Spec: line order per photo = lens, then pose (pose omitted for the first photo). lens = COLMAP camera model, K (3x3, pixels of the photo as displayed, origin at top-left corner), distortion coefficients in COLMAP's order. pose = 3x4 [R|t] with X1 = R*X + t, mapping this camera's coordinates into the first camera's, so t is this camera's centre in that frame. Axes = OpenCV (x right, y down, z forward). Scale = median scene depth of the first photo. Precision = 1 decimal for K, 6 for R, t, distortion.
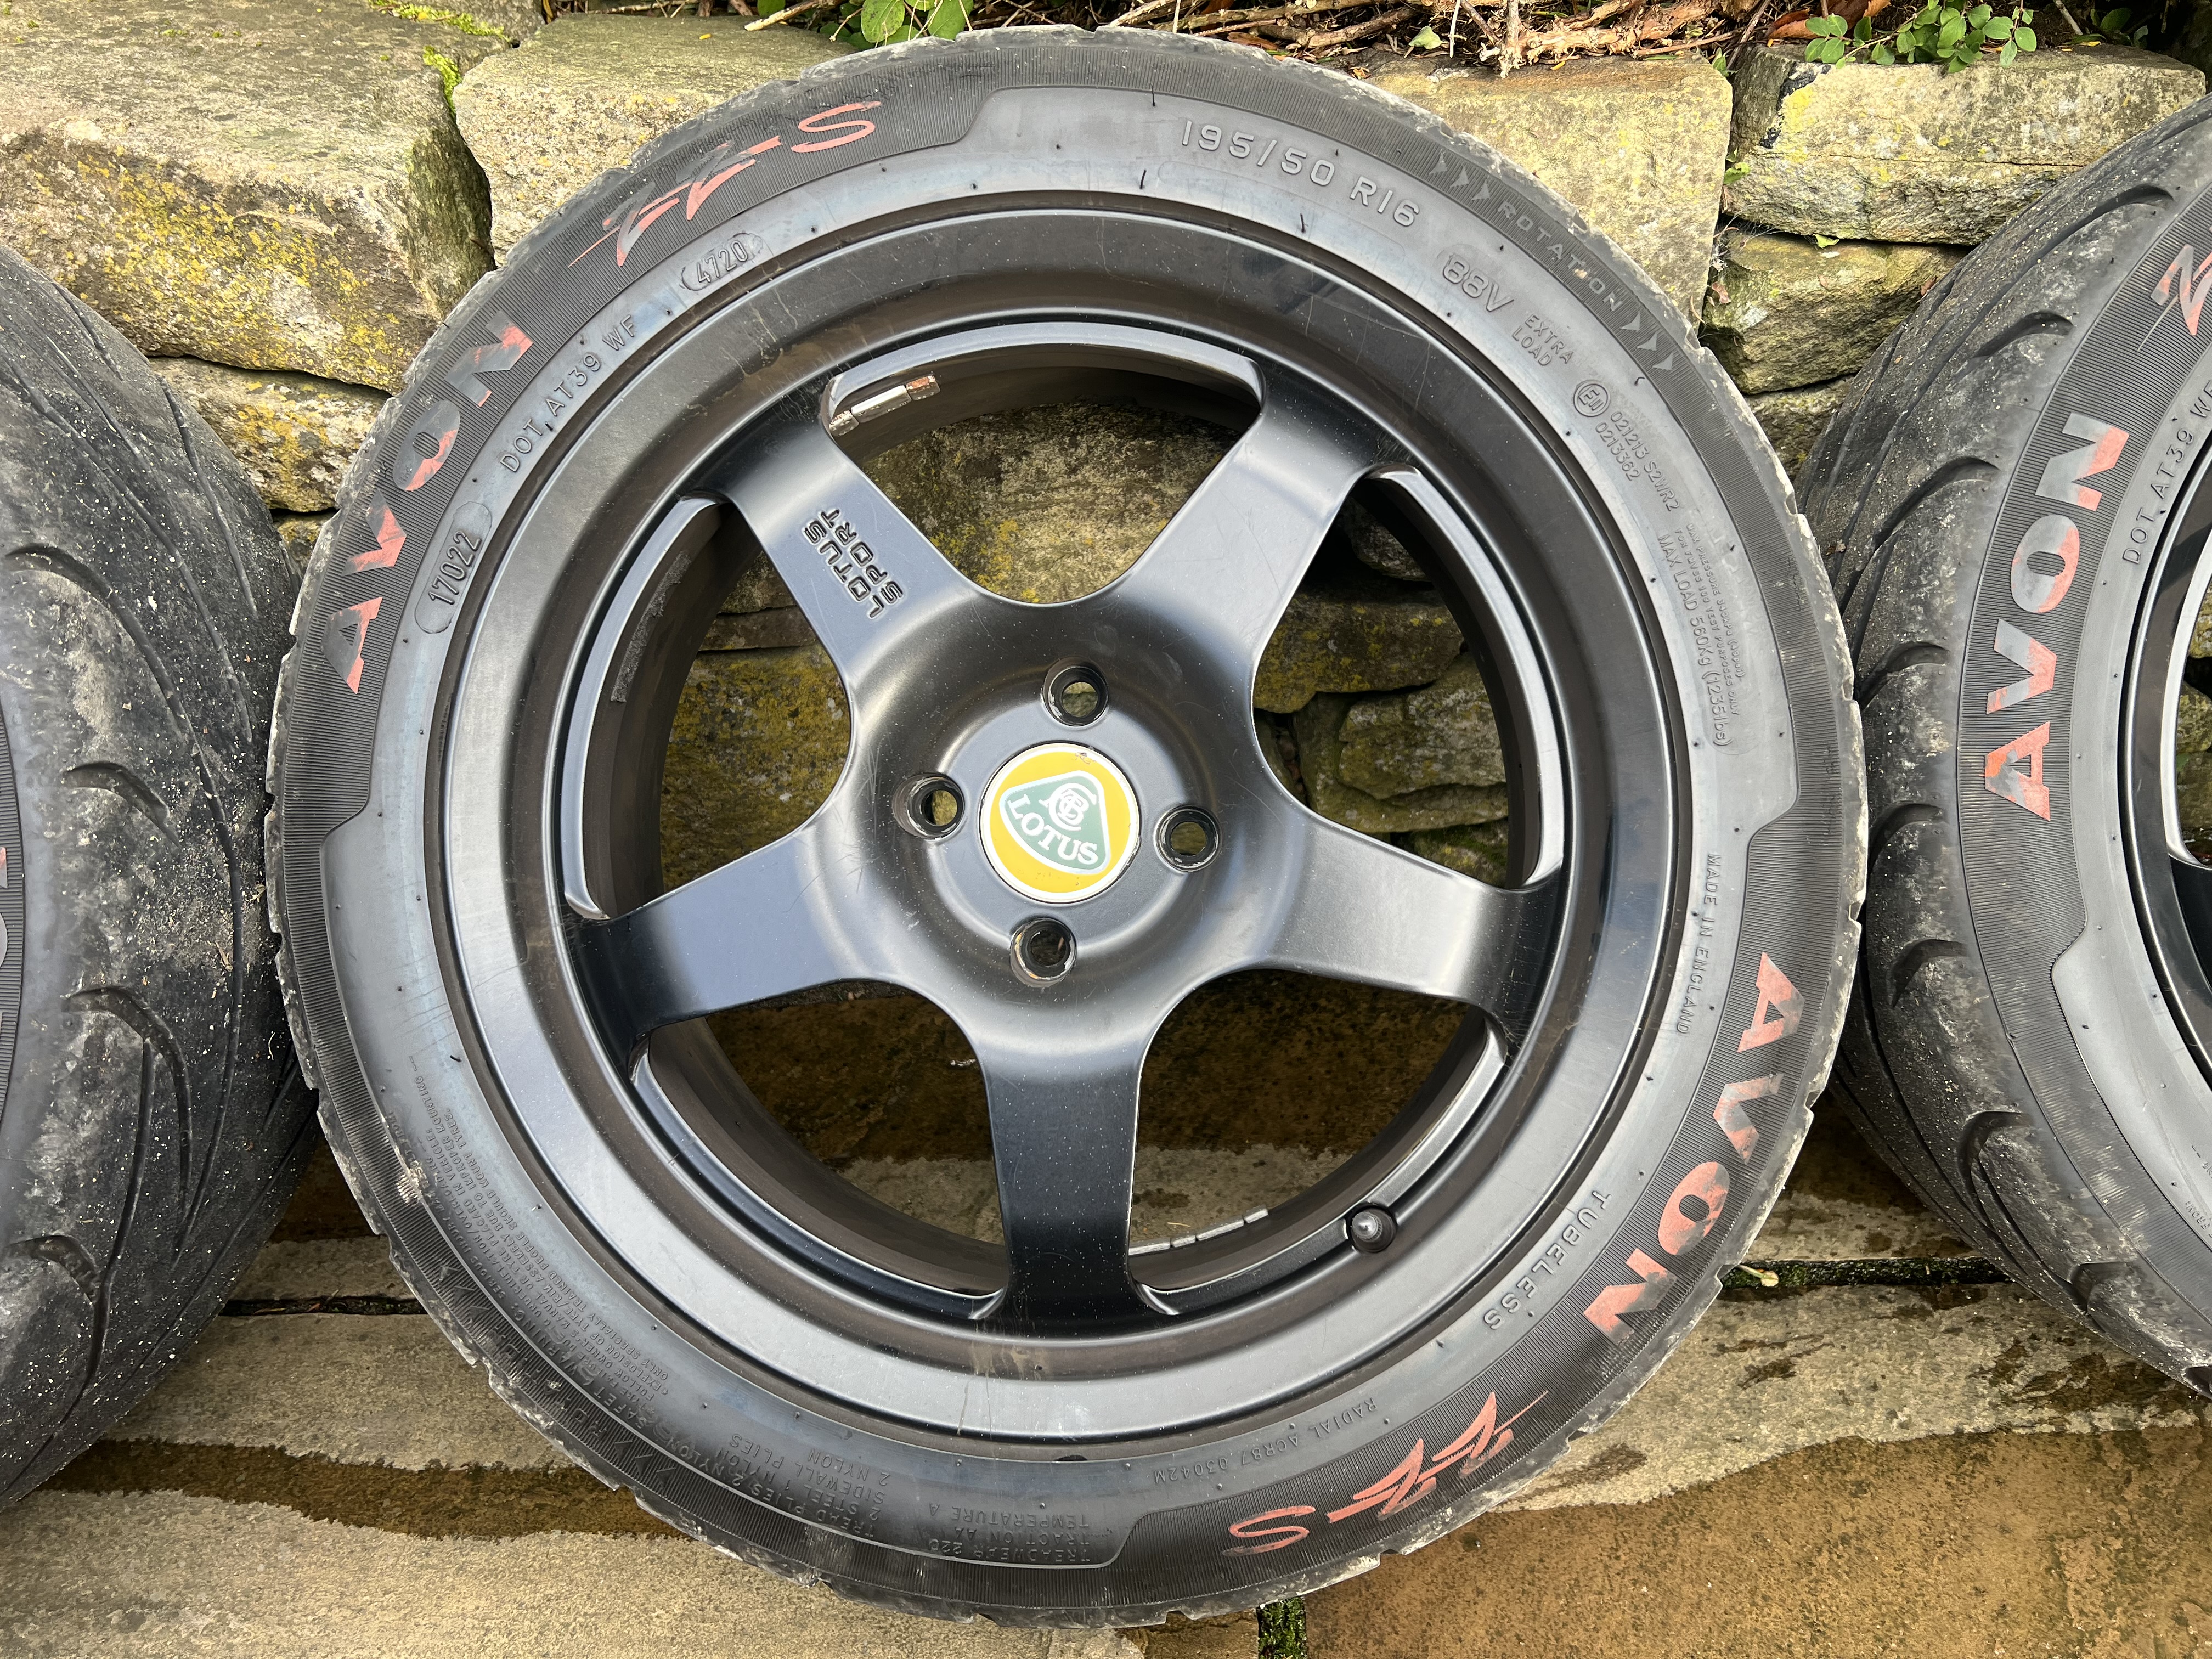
lens RADIAL K [[1684.5, 0, 1090.9], [0, 1684.5, 823.9], [0, 0, 1]] dist [0.029262, -0.044244]
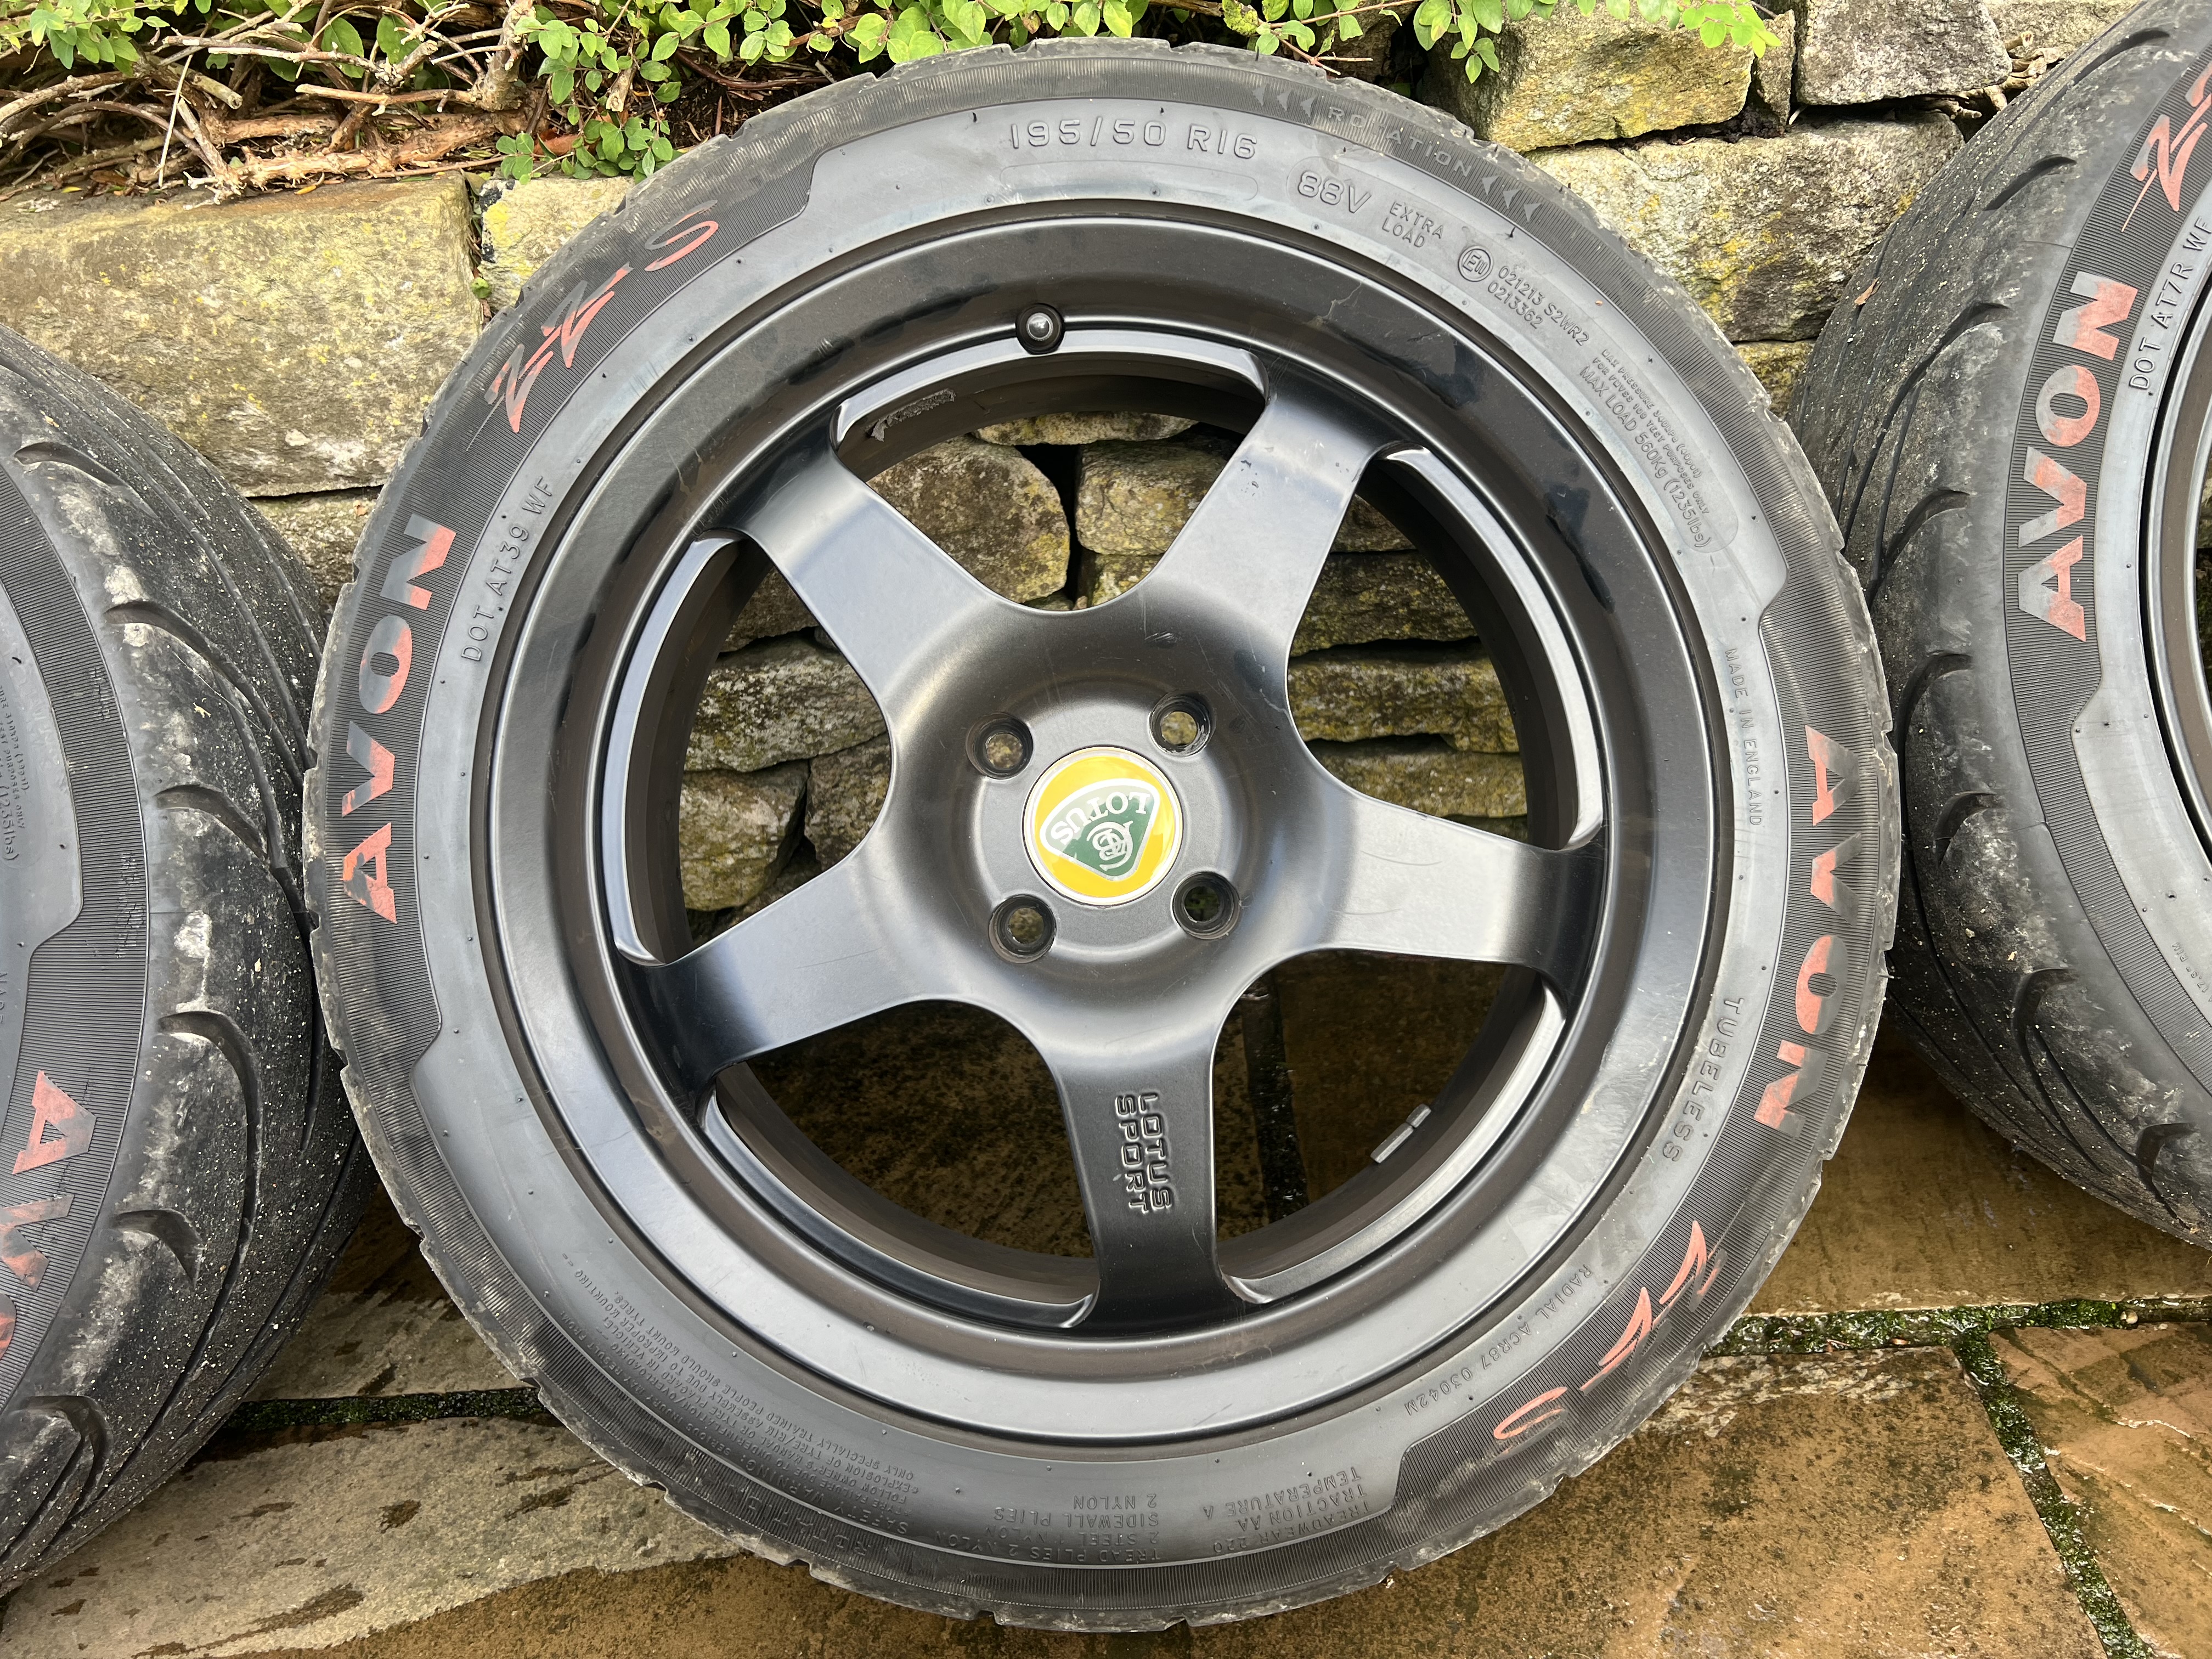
lens RADIAL K [[1684.5, 0, 1112.9], [0, 1684.5, 824.7], [0, 0, 1]] dist [0.029262, -0.044244]
pose [[0.999375, -0.035211, 0.003255, 0.925821], [0.035350, 0.997093, -0.067494, 0.020964], [-0.000869, 0.067567, 0.997714, 0.016022]]
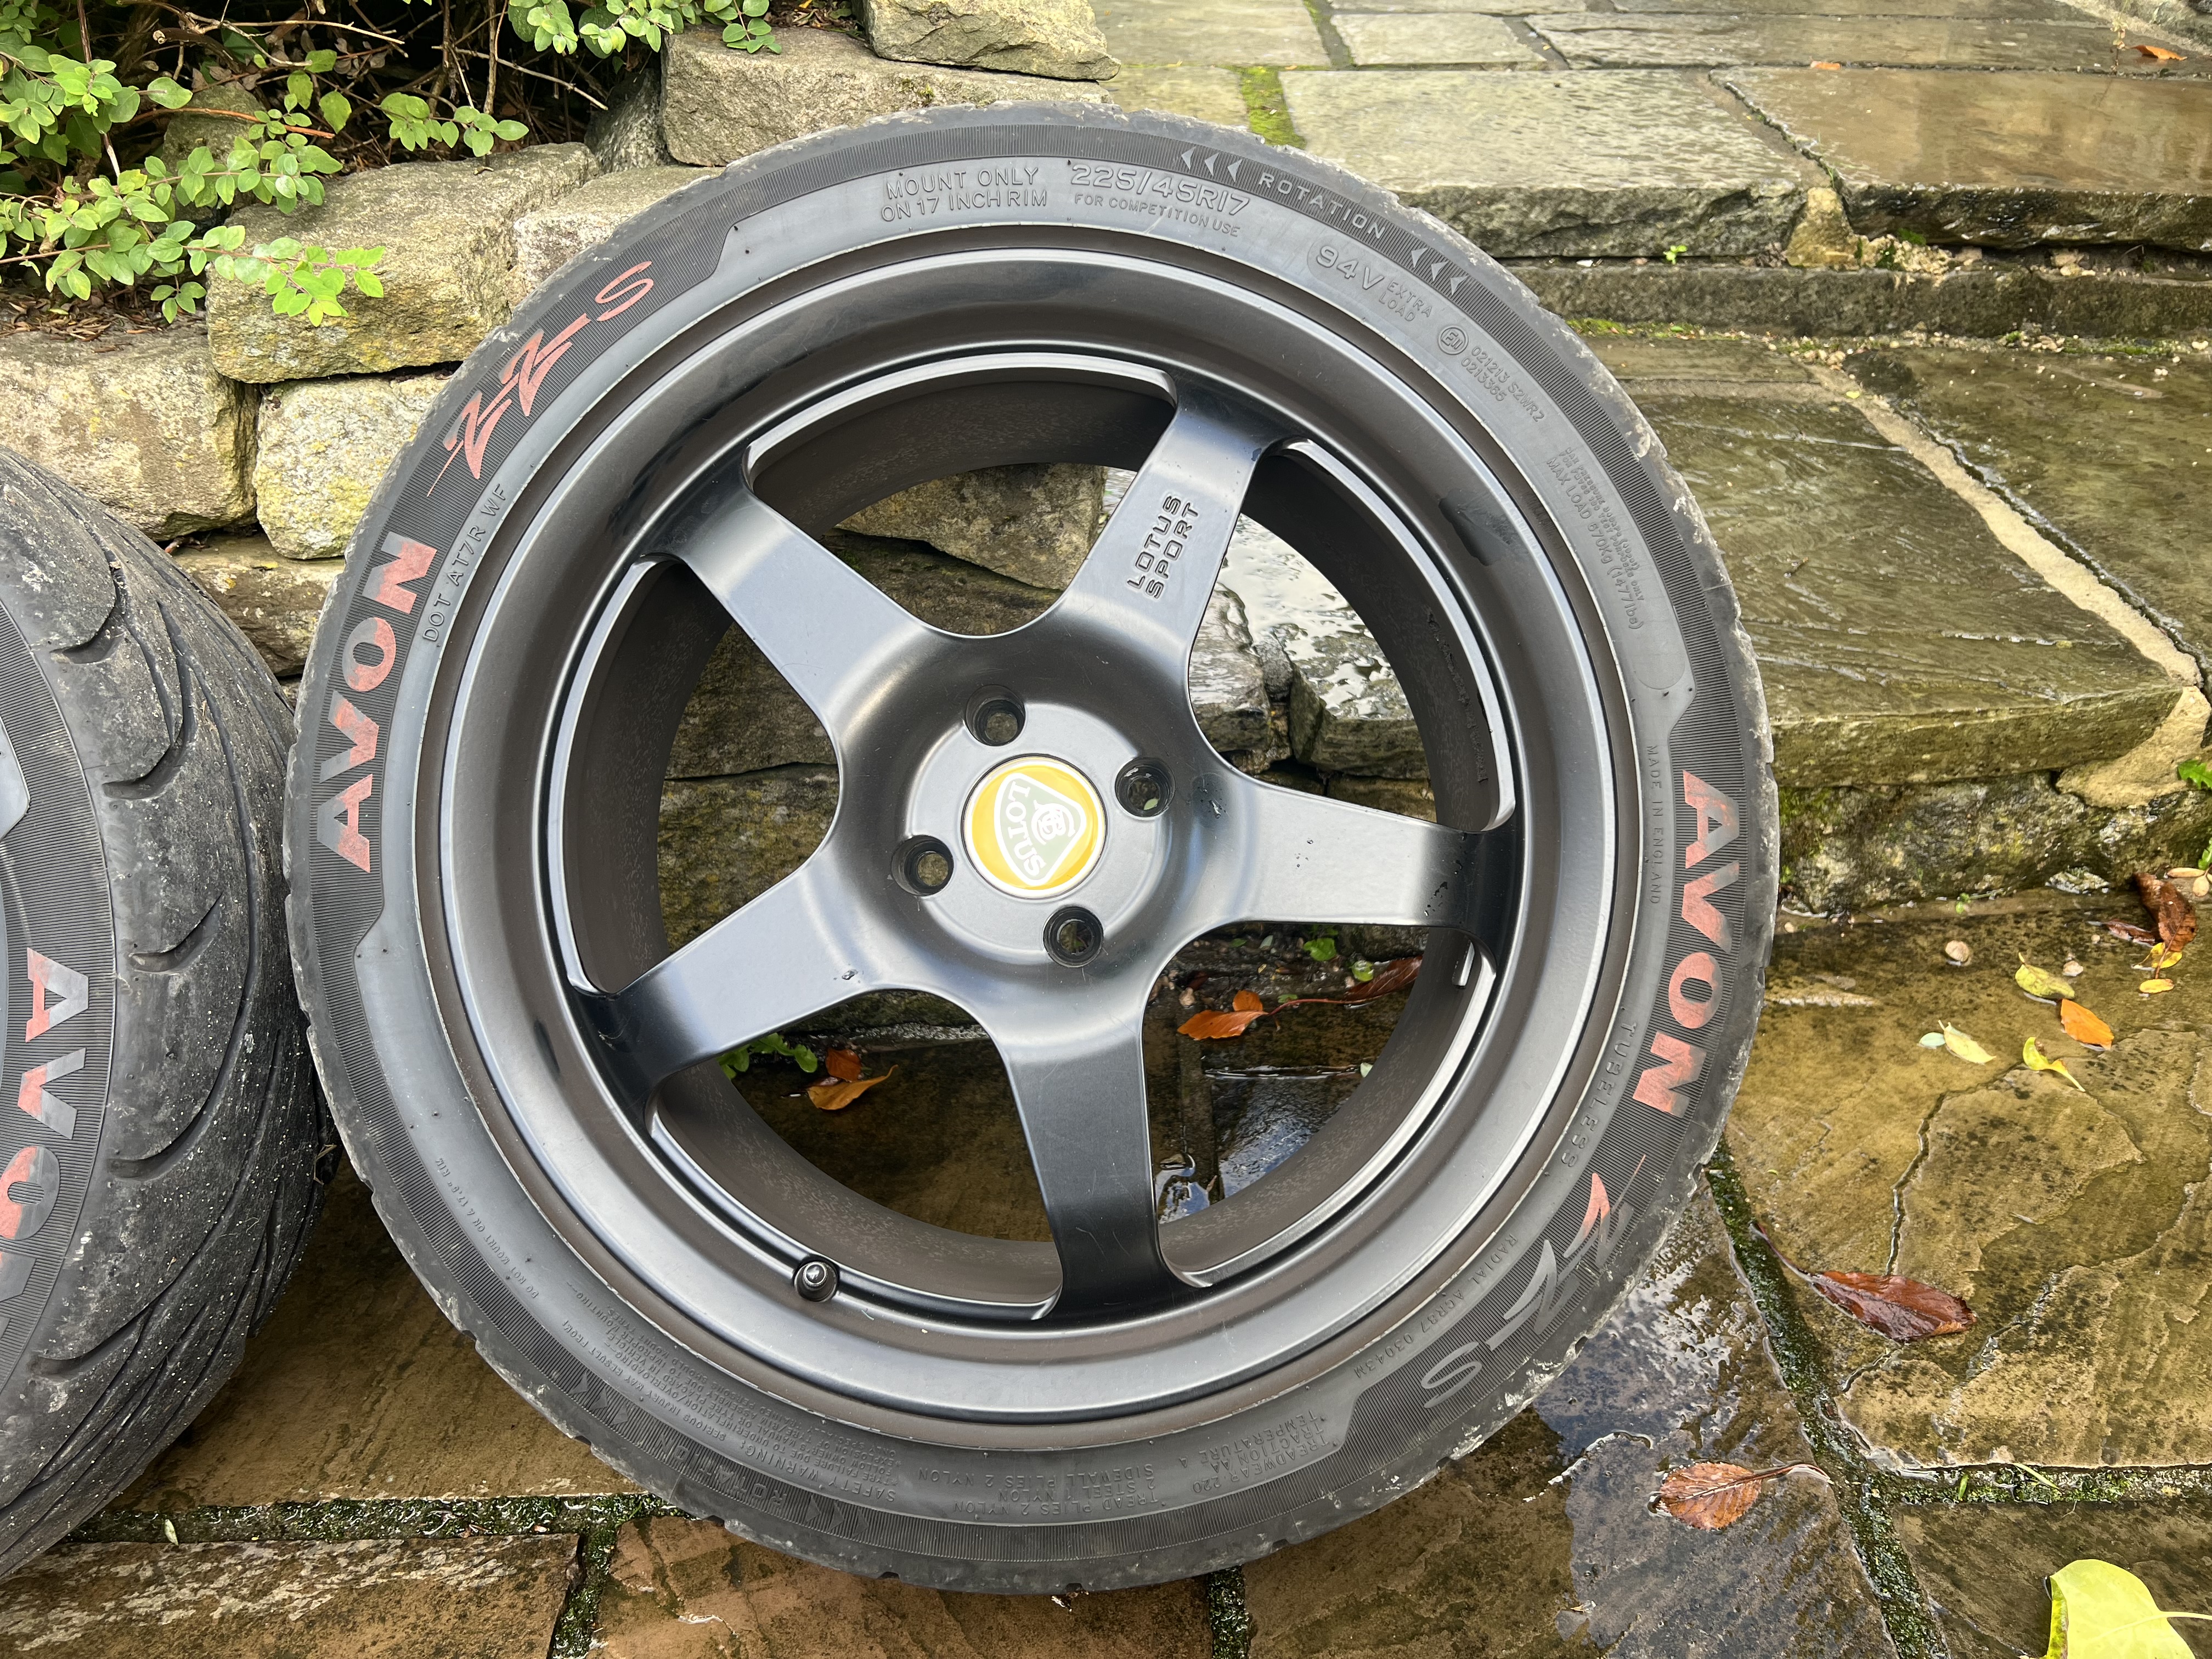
lens RADIAL K [[1684.5, 0, 1148.7], [0, 1684.5, 823.4], [0, 0, 1]] dist [0.029262, -0.044244]
pose [[0.999886, -0.009198, 0.011979, 1.975241], [0.010749, 0.990572, -0.136574, -0.012875], [-0.010610, 0.136687, 0.990557, -0.064402]]
